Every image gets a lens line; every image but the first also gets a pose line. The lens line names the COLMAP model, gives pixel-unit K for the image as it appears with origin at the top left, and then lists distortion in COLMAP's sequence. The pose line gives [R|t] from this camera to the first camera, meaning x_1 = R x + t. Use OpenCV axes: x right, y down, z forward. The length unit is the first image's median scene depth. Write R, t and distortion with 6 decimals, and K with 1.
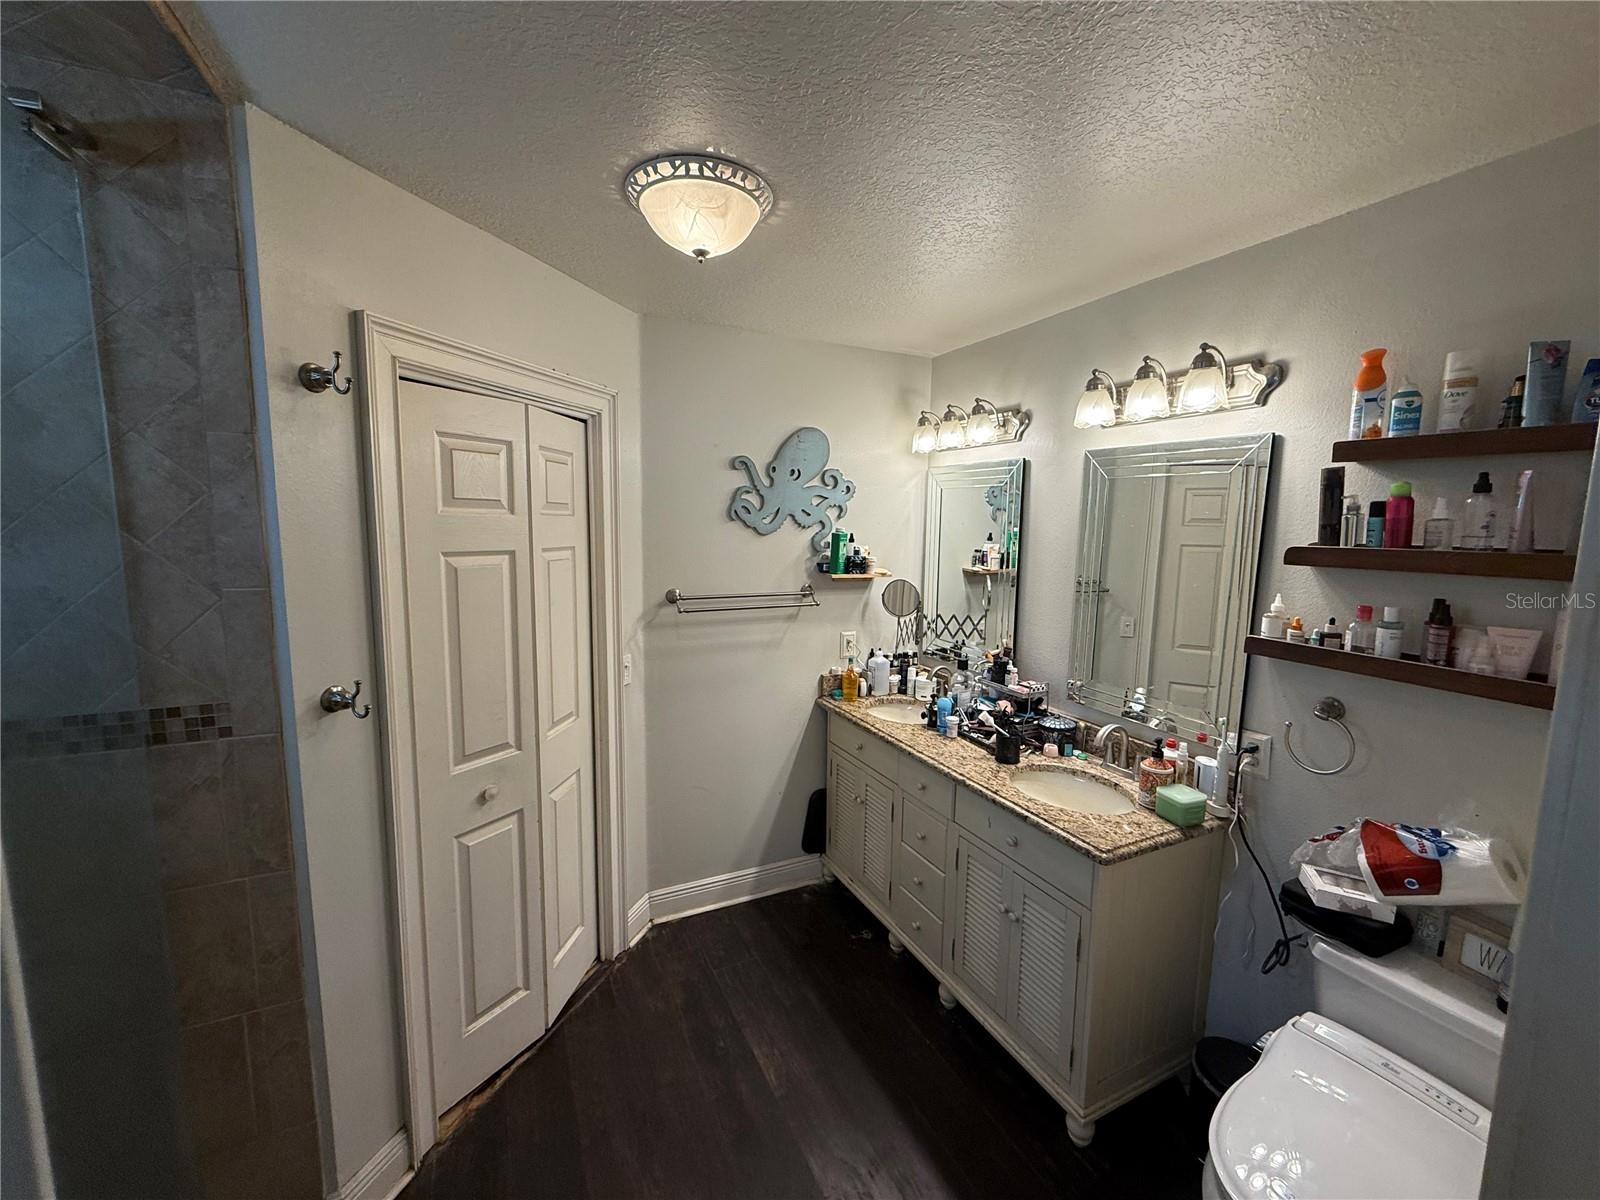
lens RADIAL K [[639.7, 0, 802.5], [0, 639.7, 598.3], [0, 0, 1]] dist [-0.000706, 0.000539]
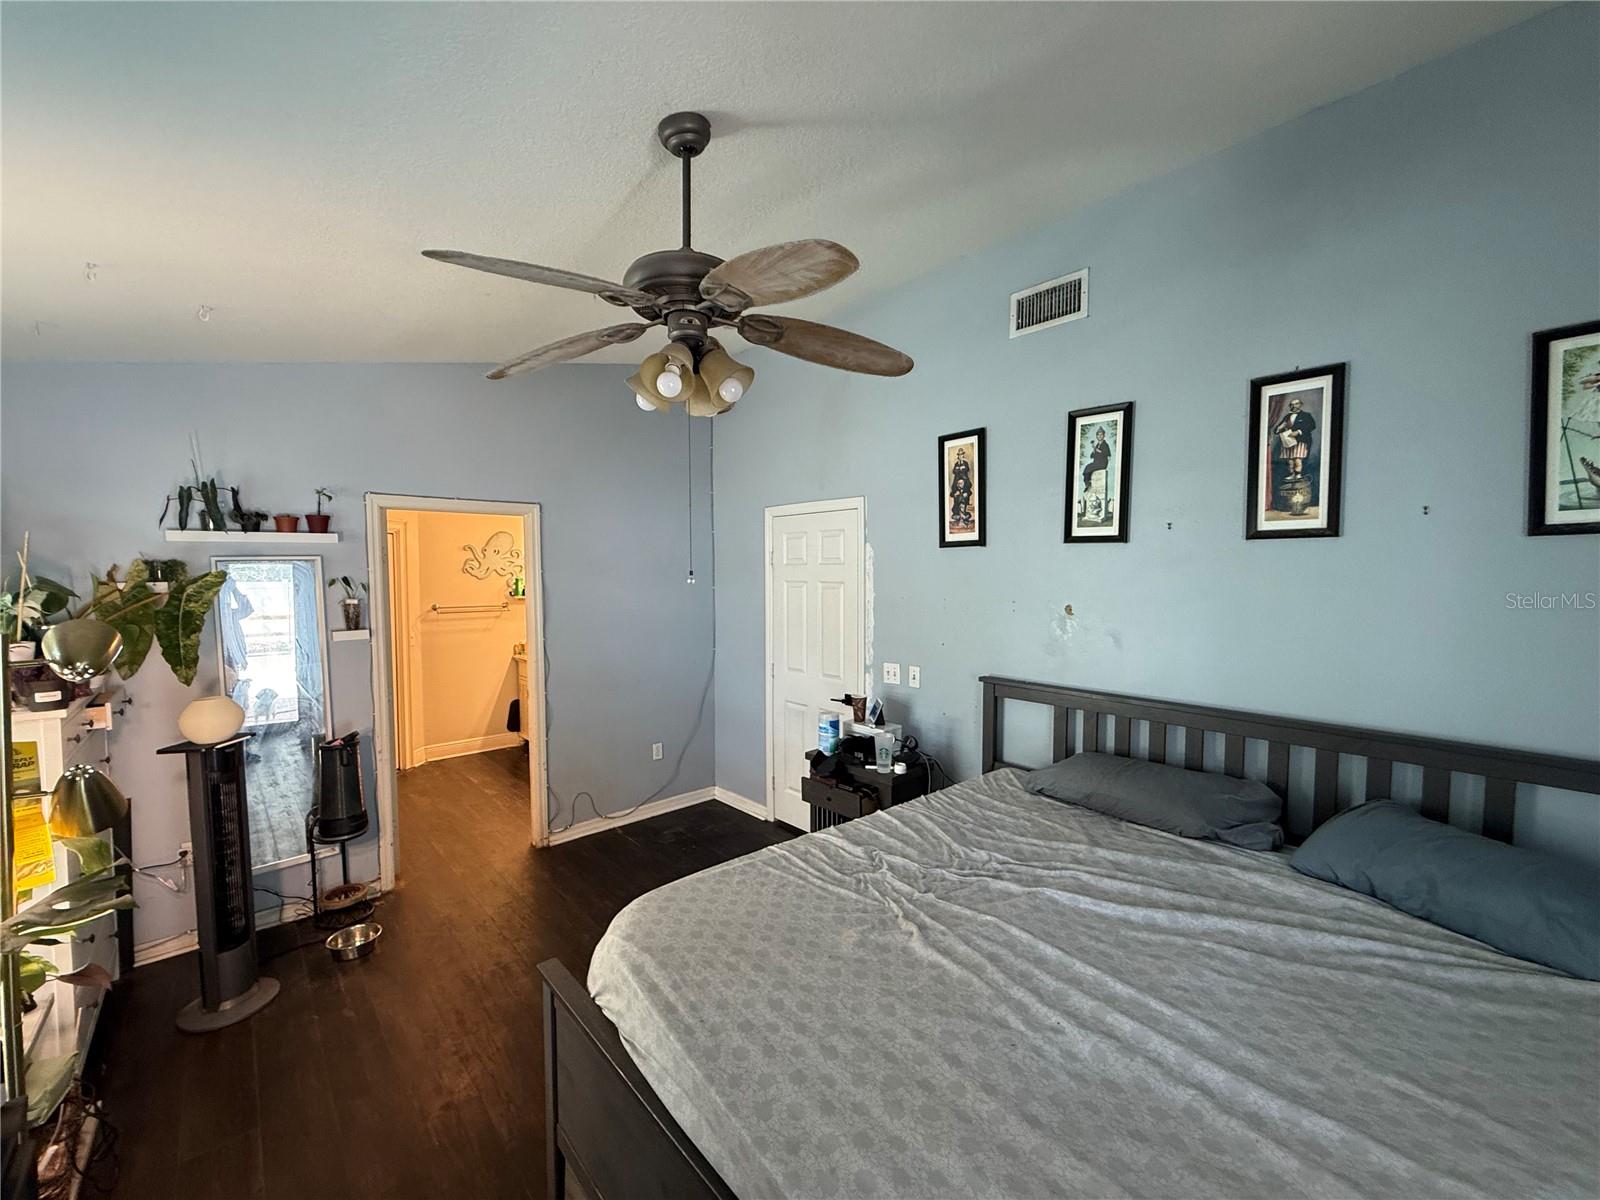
lens RADIAL K [[639.7, 0, 792.7], [0, 639.7, 603.8], [0, 0, 1]] dist [-0.000706, 0.000539]
pose [[0.965030, -0.028631, 0.260573, 0.397701], [0.048757, 0.996277, -0.071102, 0.194036], [-0.257567, 0.081320, 0.962833, -1.395686]]
